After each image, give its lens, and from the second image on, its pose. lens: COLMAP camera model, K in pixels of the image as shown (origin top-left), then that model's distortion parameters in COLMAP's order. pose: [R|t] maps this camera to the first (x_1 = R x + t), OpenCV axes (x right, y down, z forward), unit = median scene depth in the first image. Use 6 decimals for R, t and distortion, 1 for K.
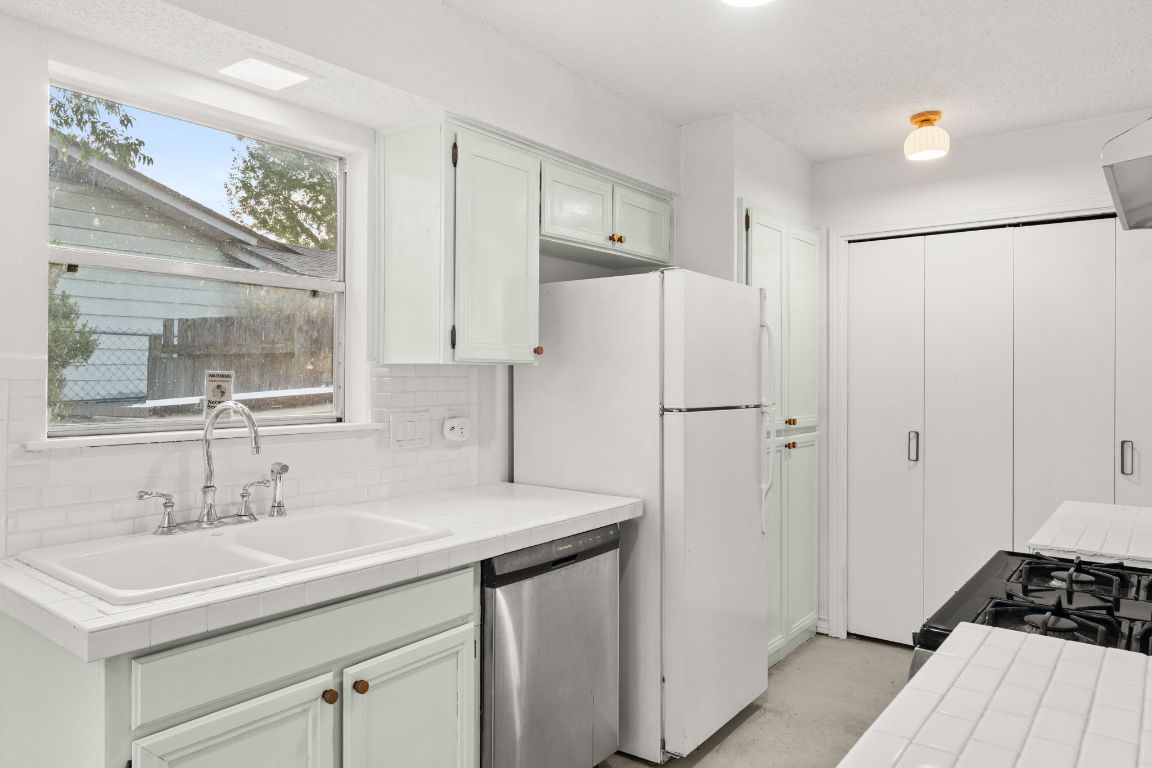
lens RADIAL K [[764.5, 0, 568.8], [0, 764.5, 378.6], [0, 0, 1]] dist [0.011079, -0.008051]
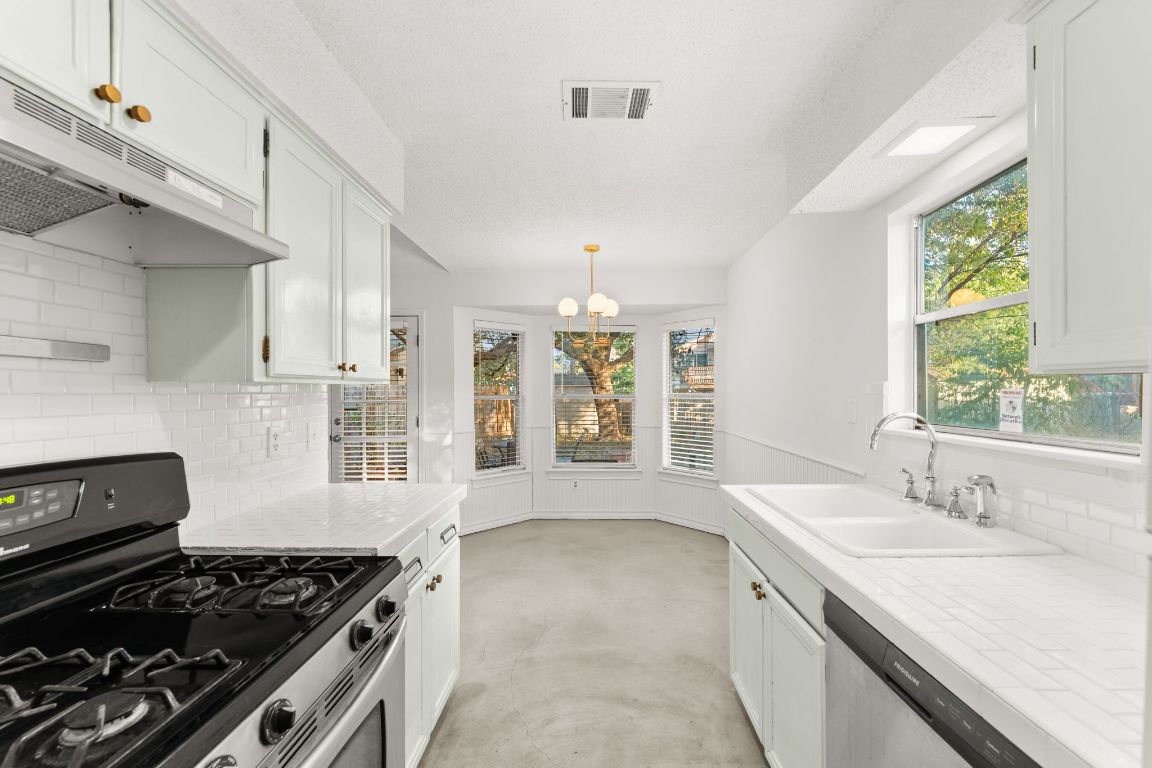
lens RADIAL K [[463.3, 0, 580.5], [0, 463.3, 389.3], [0, 0, 1]] dist [-0.001364, -0.000029]
pose [[-0.808705, -0.004214, -0.588199, 0.370358], [-0.003794, 0.999991, -0.001947, -0.003773], [0.588202, 0.000657, -0.808714, 1.002231]]
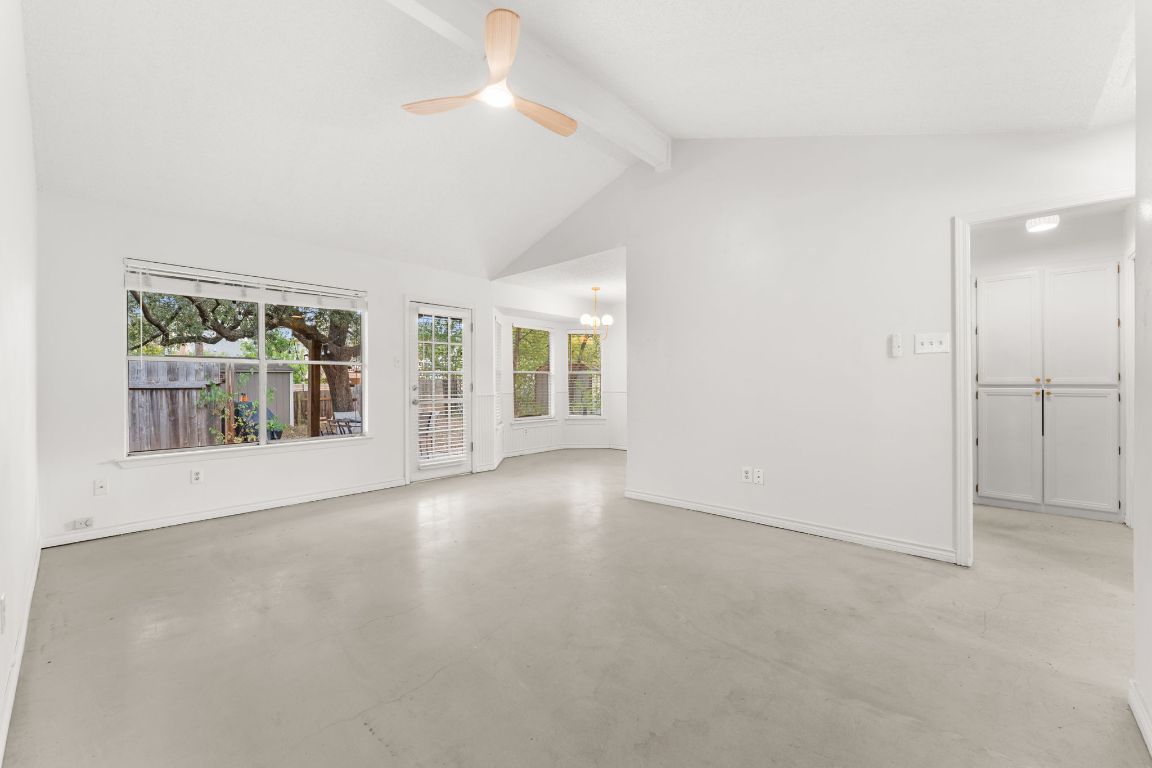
lens RADIAL K [[463.3, 0, 574.4], [0, 463.3, 381.4], [0, 0, 1]] dist [-0.001364, -0.000029]
pose [[-0.088135, -0.005346, -0.996094, 2.053115], [0.001055, 0.999985, -0.005460, 0.092221], [0.996108, -0.001532, -0.088128, 0.007626]]
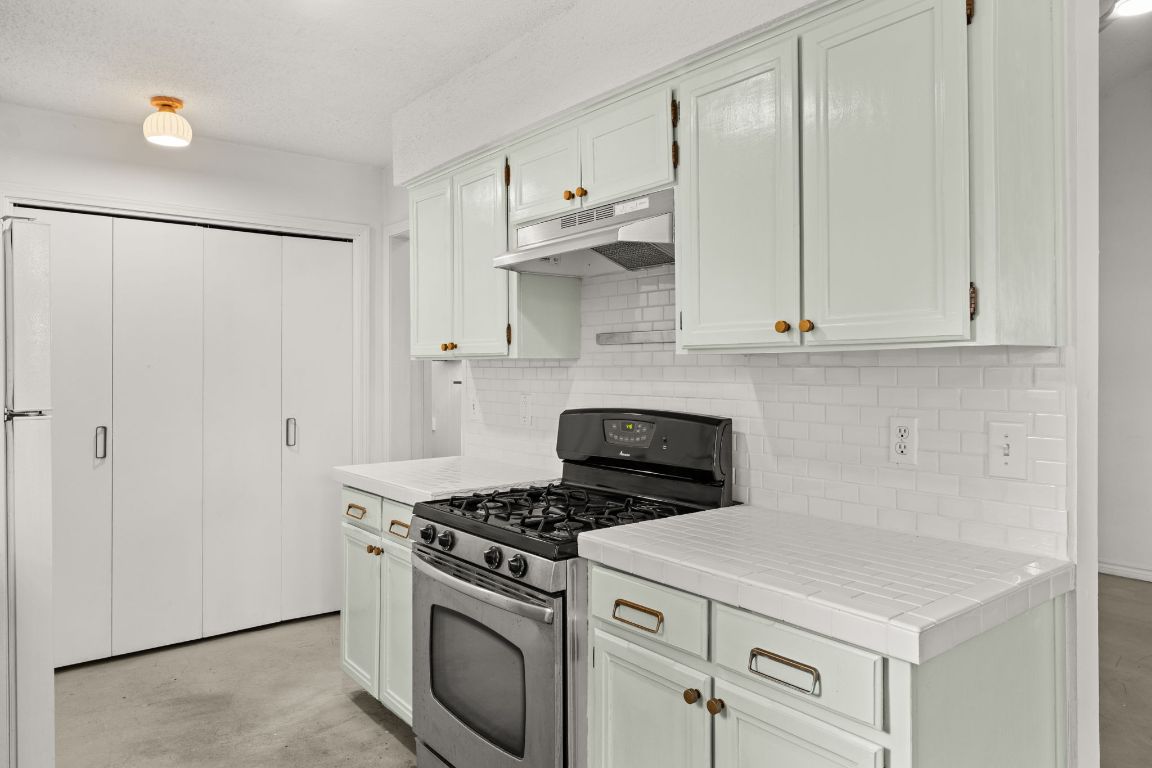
lens RADIAL K [[764.5, 0, 575.1], [0, 764.5, 360.9], [0, 0, 1]] dist [0.011079, -0.008051]
pose [[0.253684, 0.003610, 0.967280, -0.444097], [0.007066, 0.999959, -0.005586, -0.001366], [-0.967261, 0.008252, 0.253648, 0.314824]]
